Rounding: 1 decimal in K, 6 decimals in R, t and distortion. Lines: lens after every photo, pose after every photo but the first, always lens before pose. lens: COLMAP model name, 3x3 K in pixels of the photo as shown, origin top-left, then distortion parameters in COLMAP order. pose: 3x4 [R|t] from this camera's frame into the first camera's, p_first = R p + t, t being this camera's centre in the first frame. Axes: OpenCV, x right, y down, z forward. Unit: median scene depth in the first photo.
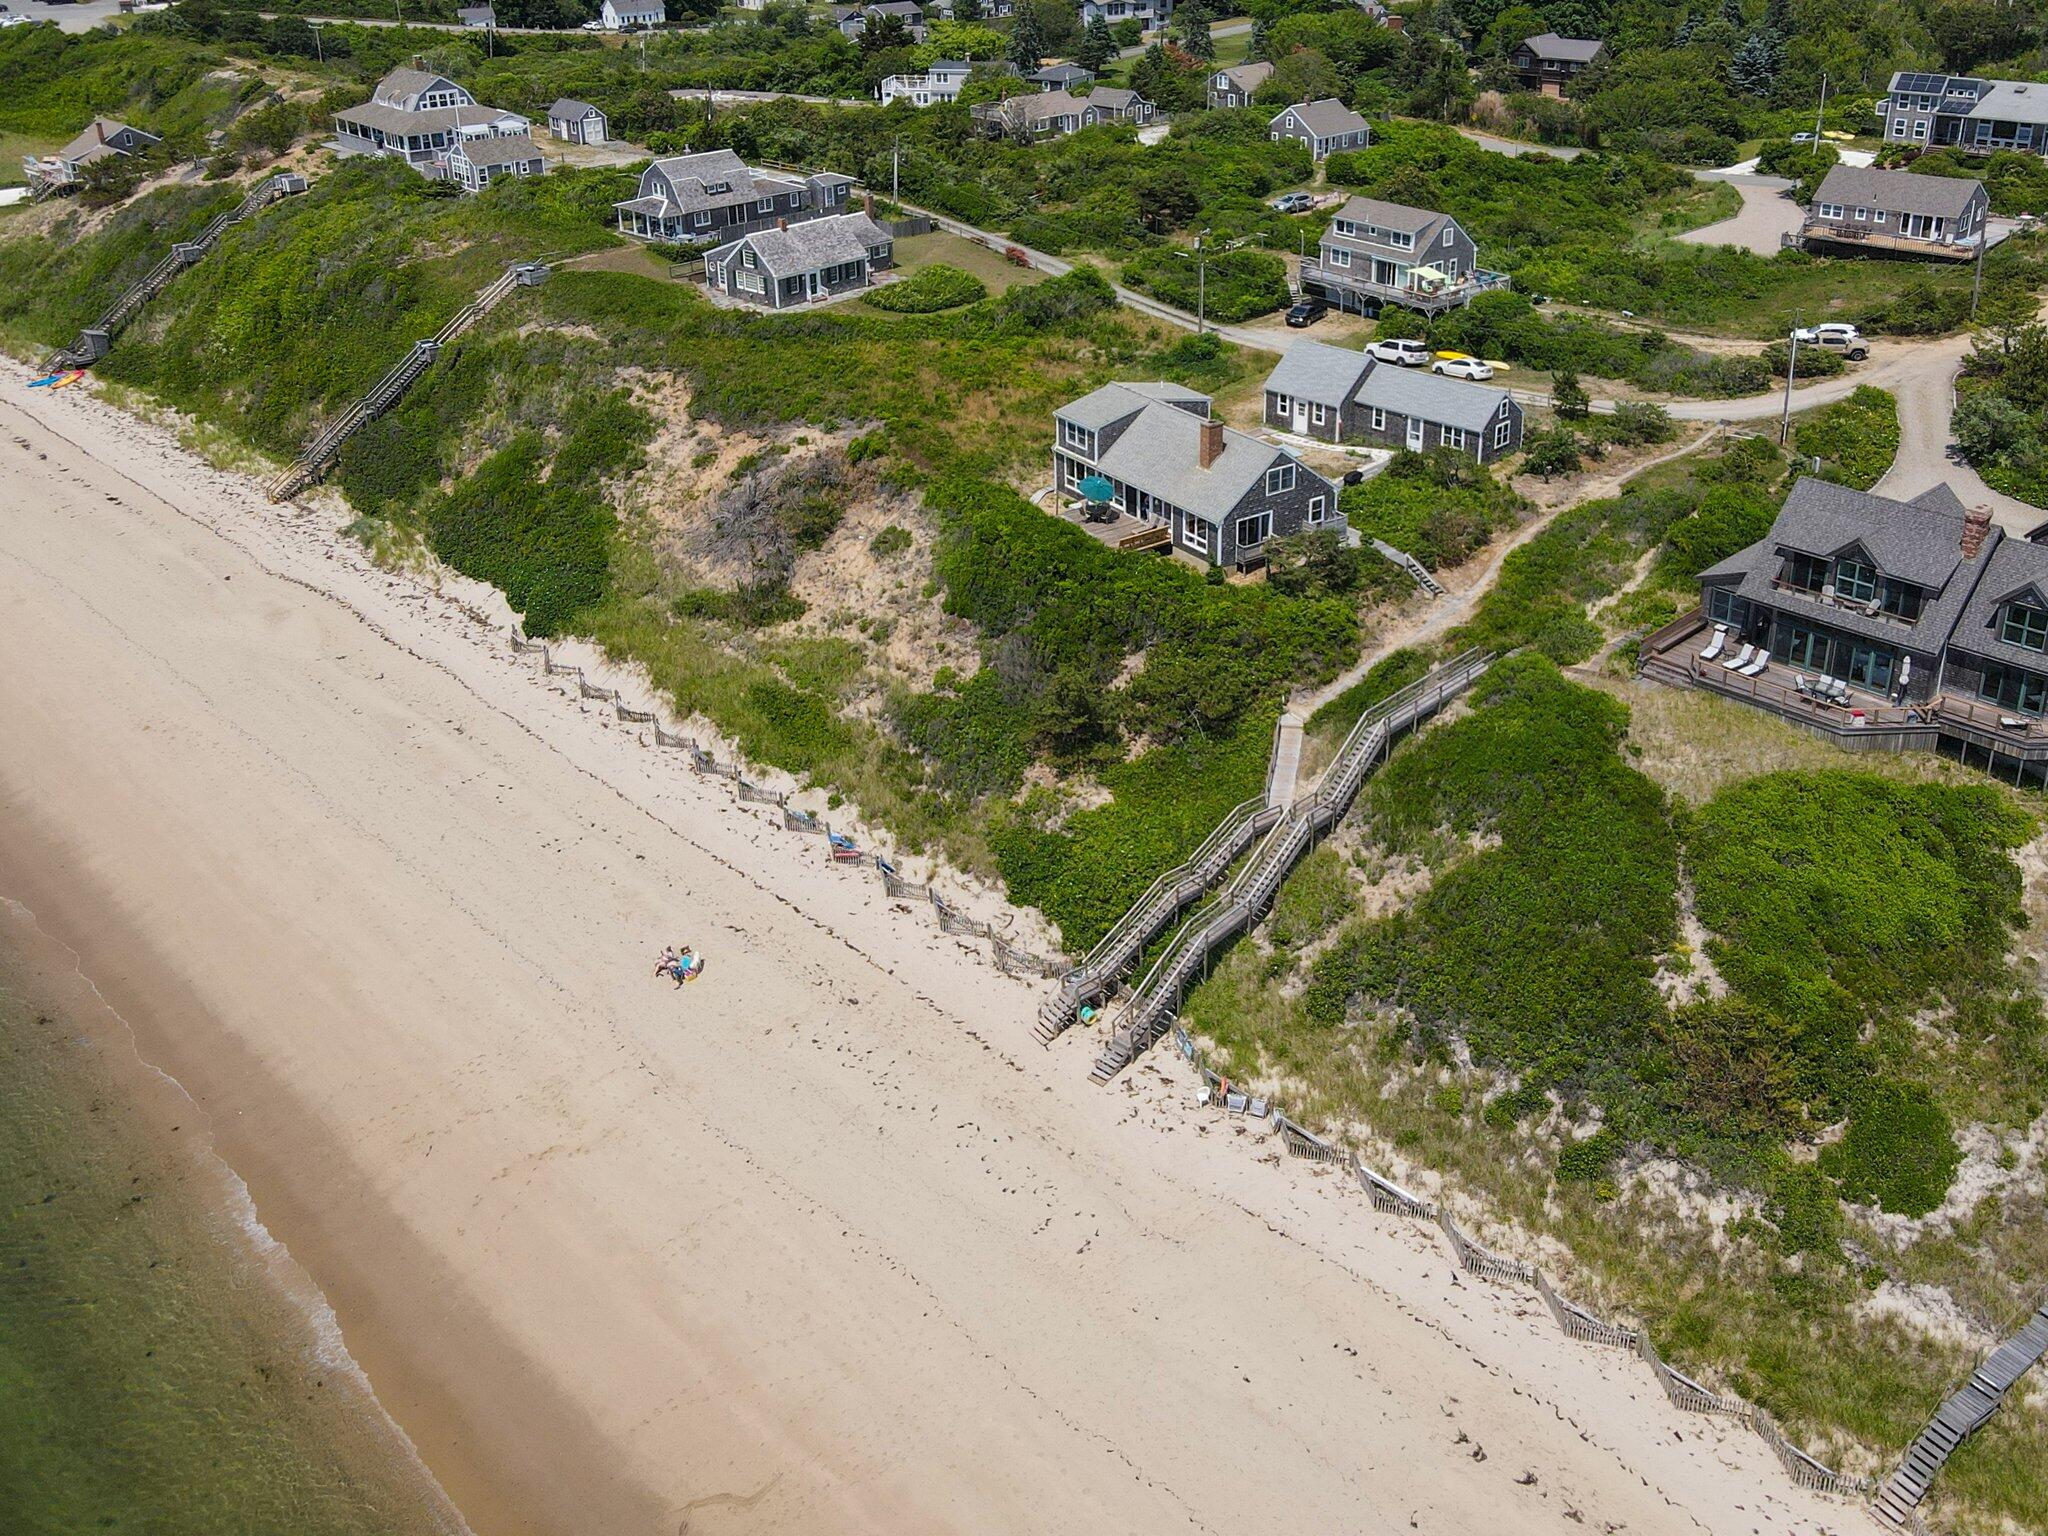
lens RADIAL K [[1864.4, 0, 1168.5], [0, 1864.4, 592.6], [0, 0, 1]] dist [-0.023154, 0.130393]
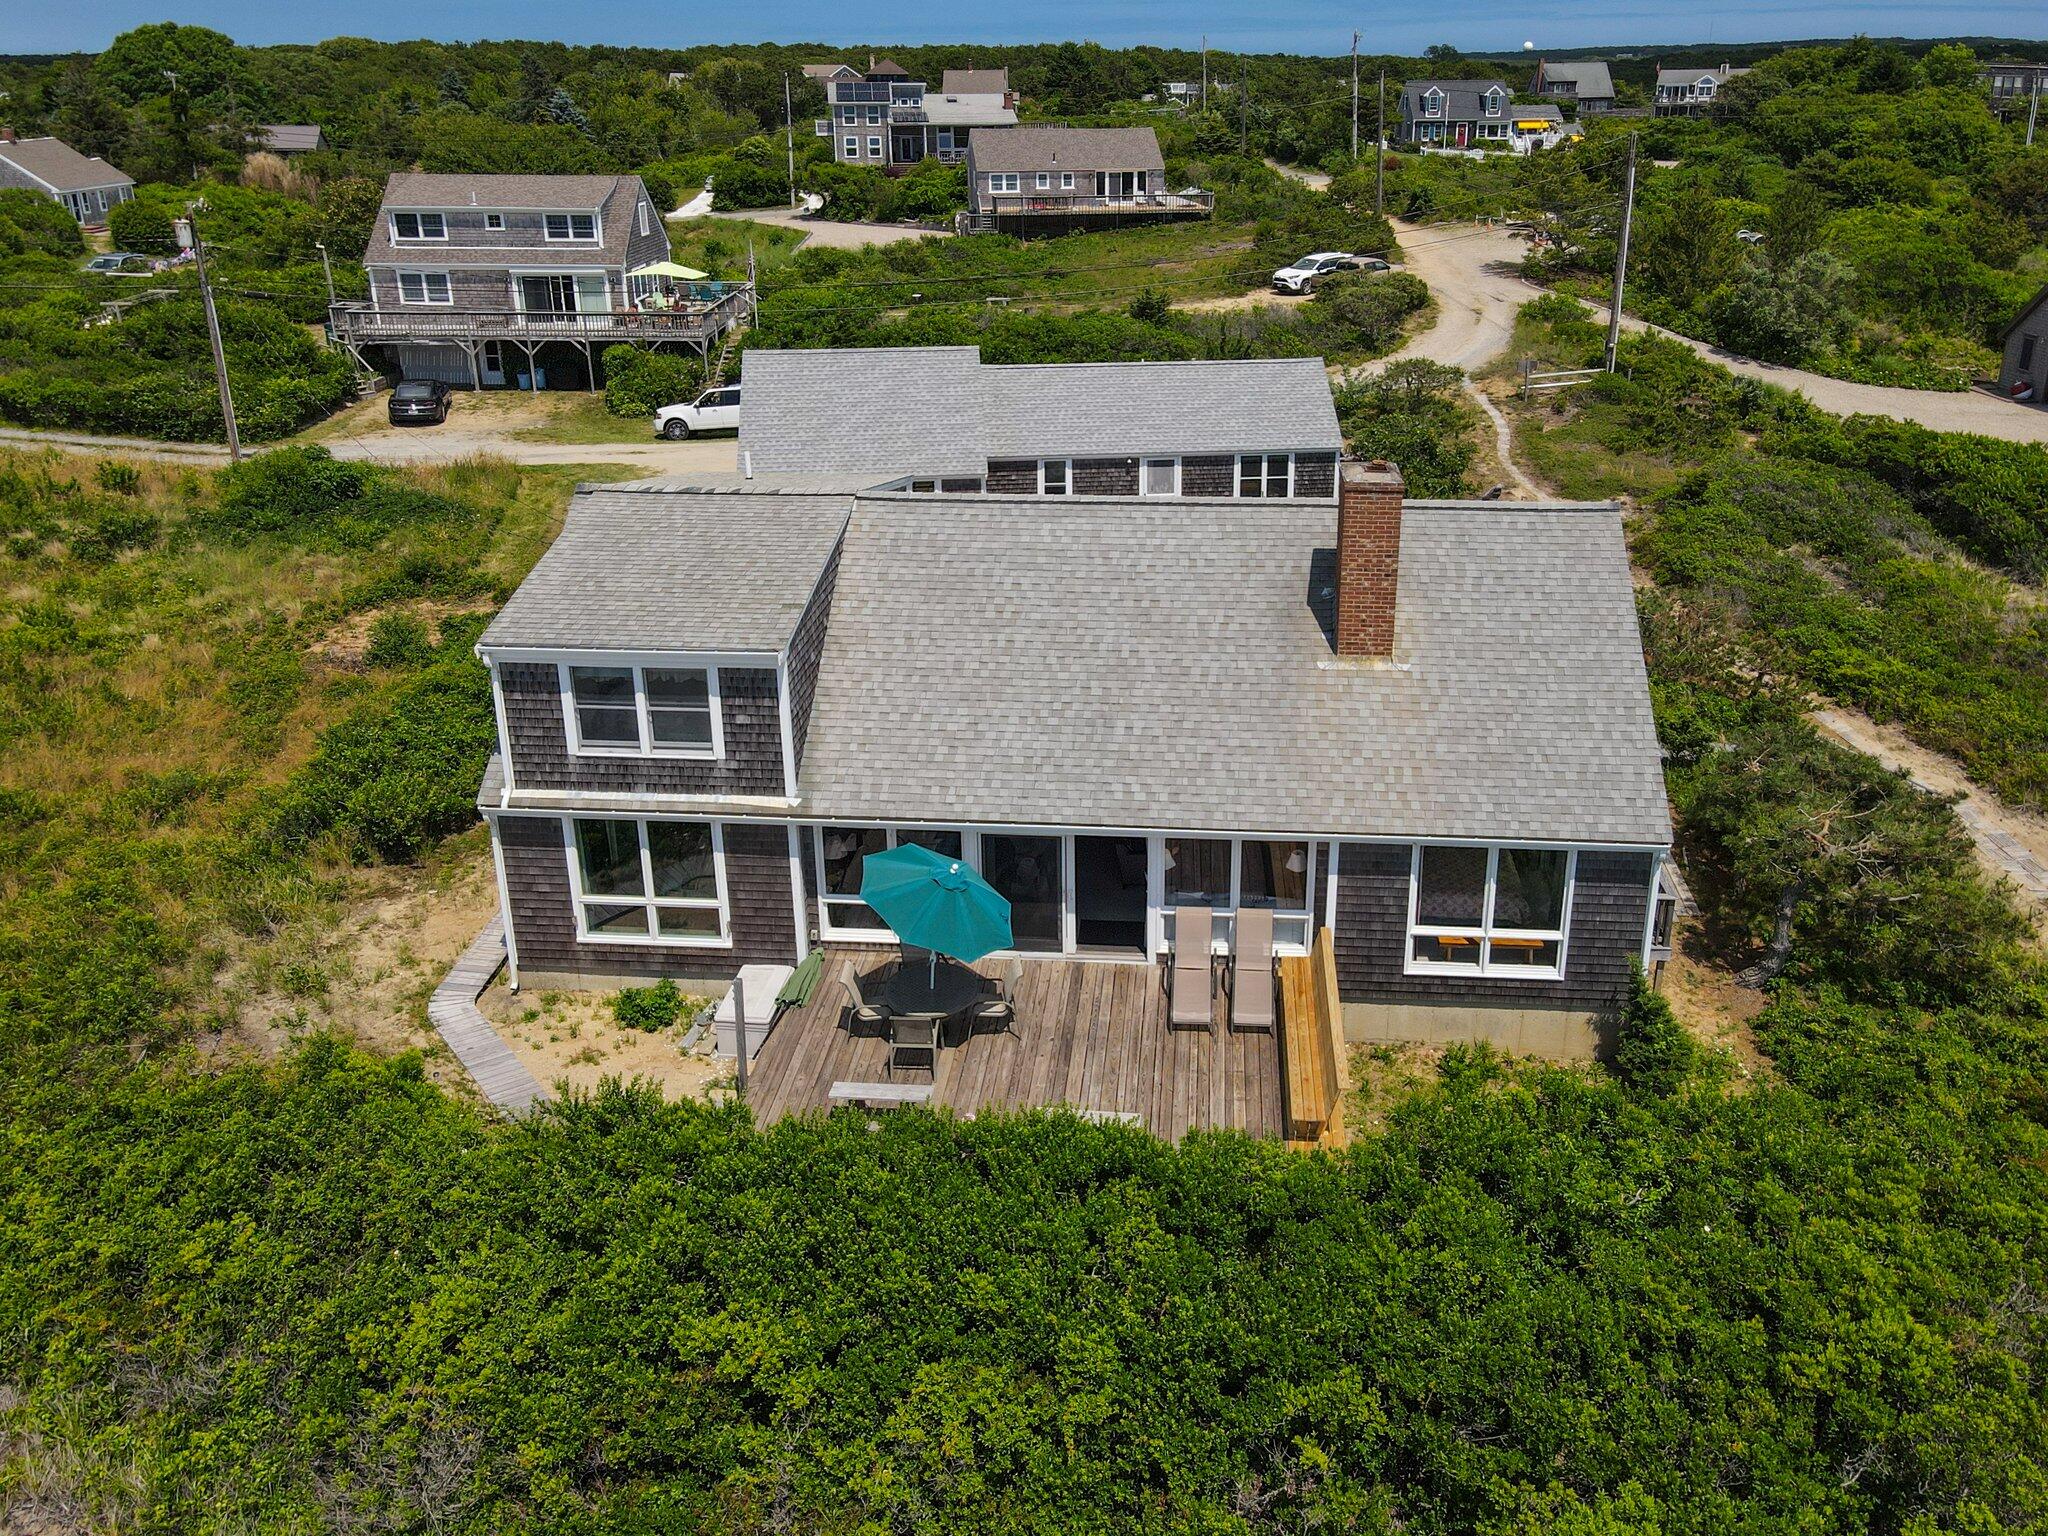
lens RADIAL K [[1519.6, 0, 1093.4], [0, 1519.6, 650.5], [0, 0, 1]] dist [0.040356, 0.003398]
pose [[0.671845, -0.262869, 0.692477, -0.136590], [0.296226, 0.952241, 0.074076, -0.087679], [-0.678877, 0.155362, 0.717627, 0.816517]]
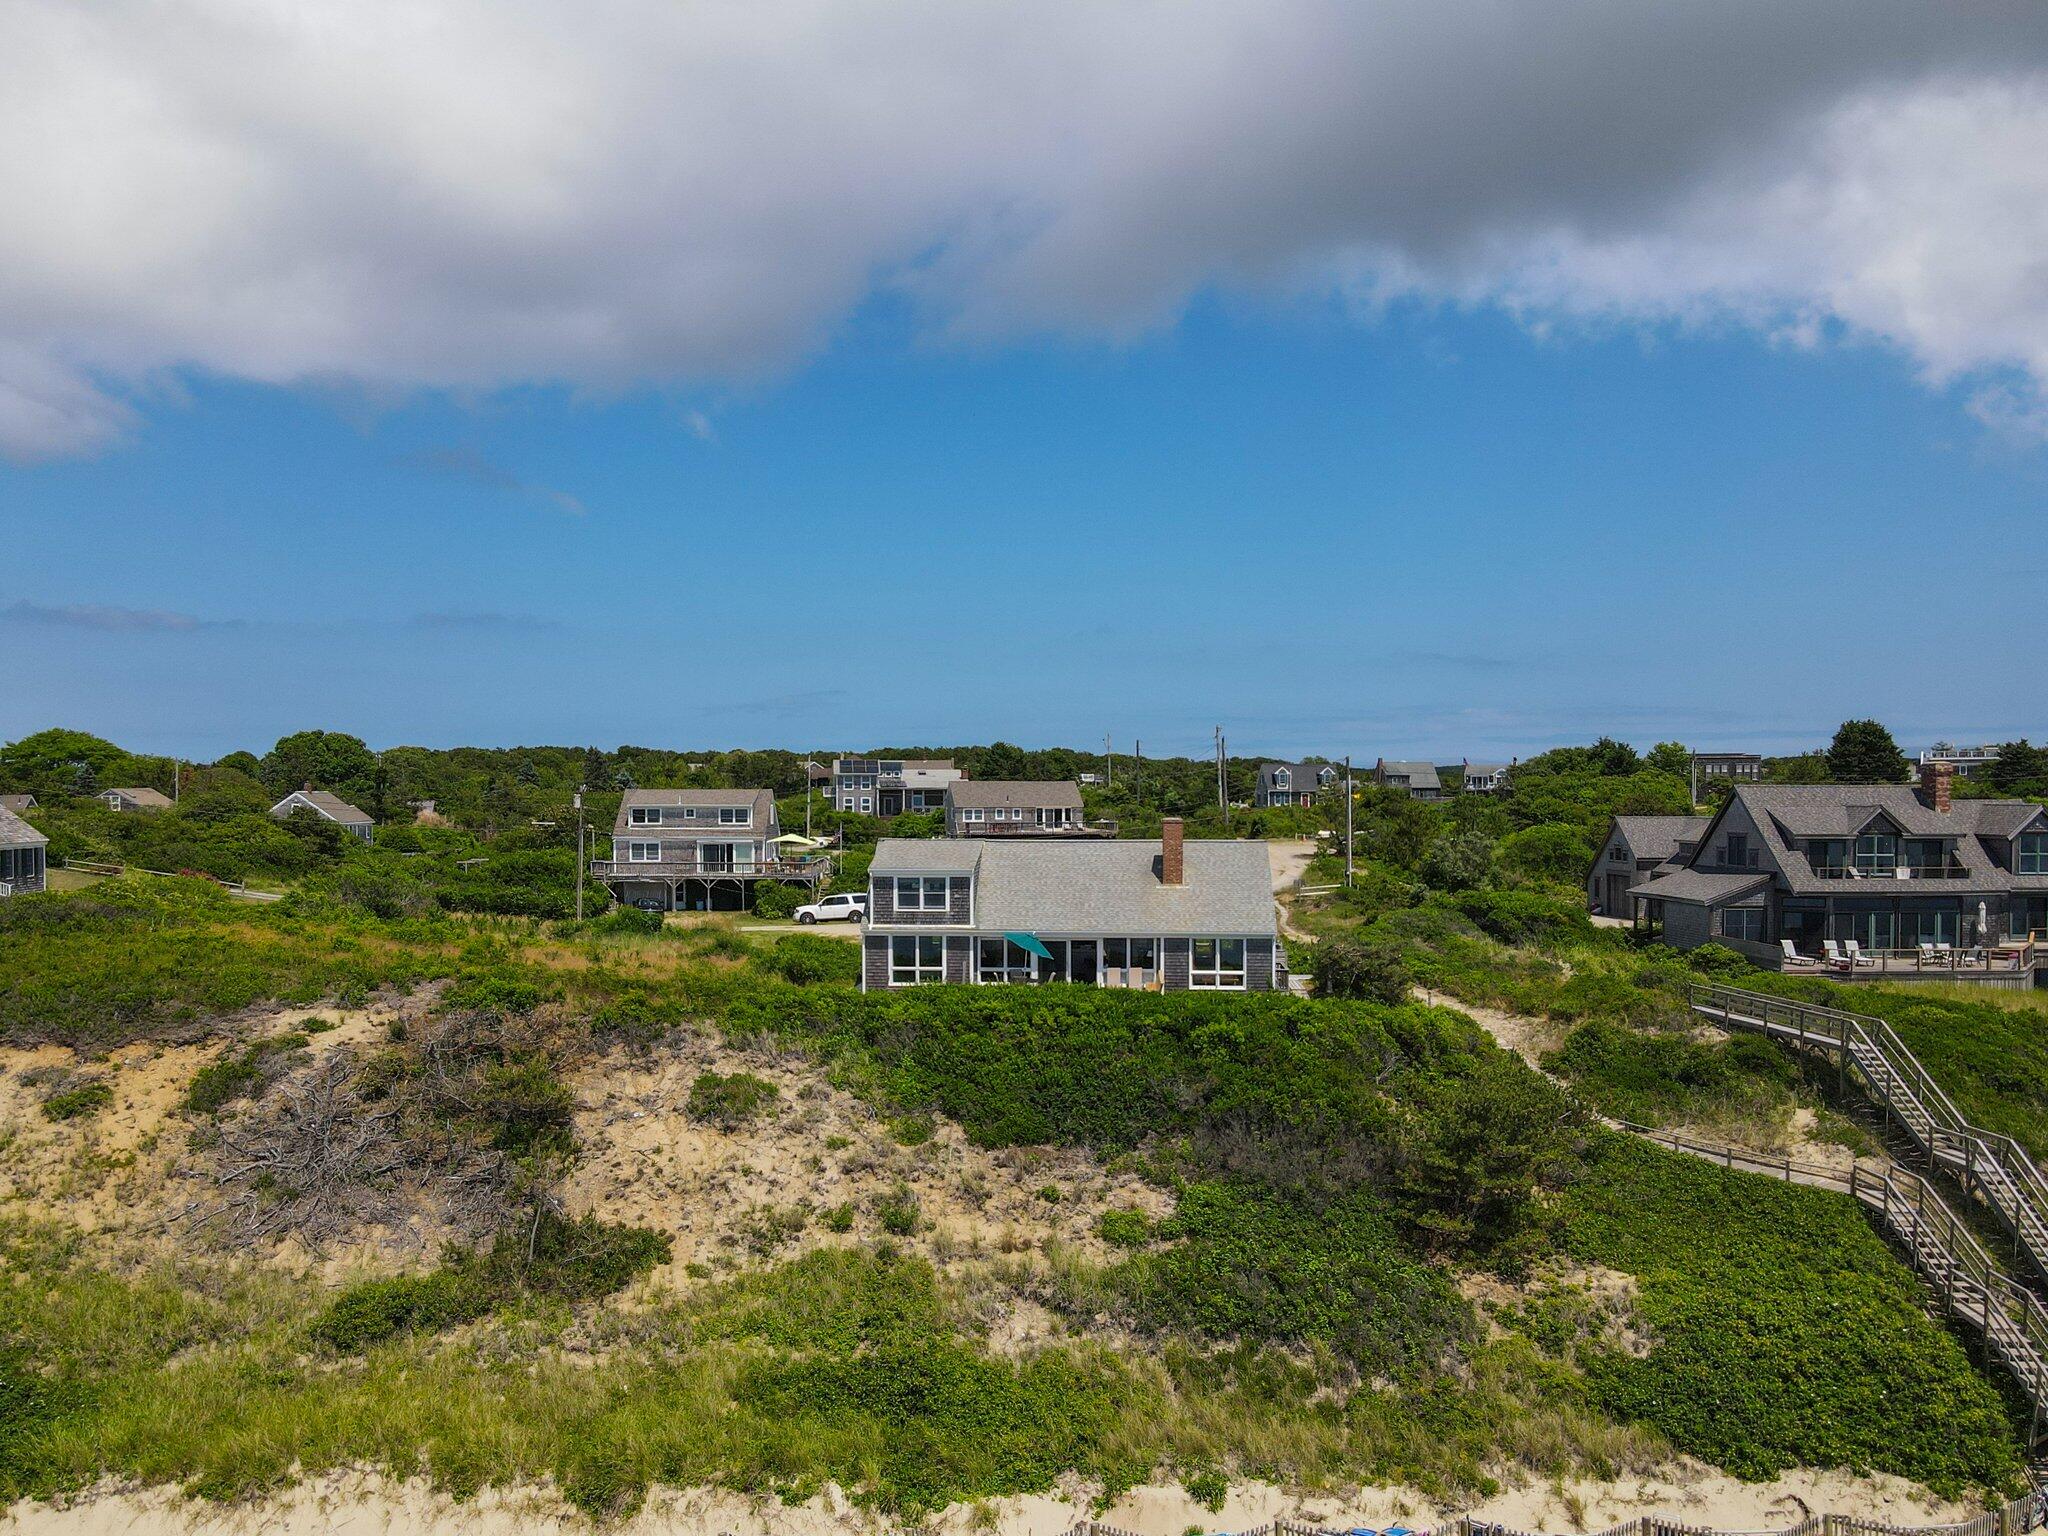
lens RADIAL K [[1506.7, 0, 1011.4], [0, 1506.7, 858.9], [0, 0, 1]] dist [-0.012298, 0.092573]
pose [[0.669053, -0.036645, 0.742311, -0.413548], [0.295146, 0.929750, -0.220121, 0.029092], [-0.682098, 0.366363, 0.632867, 0.630132]]
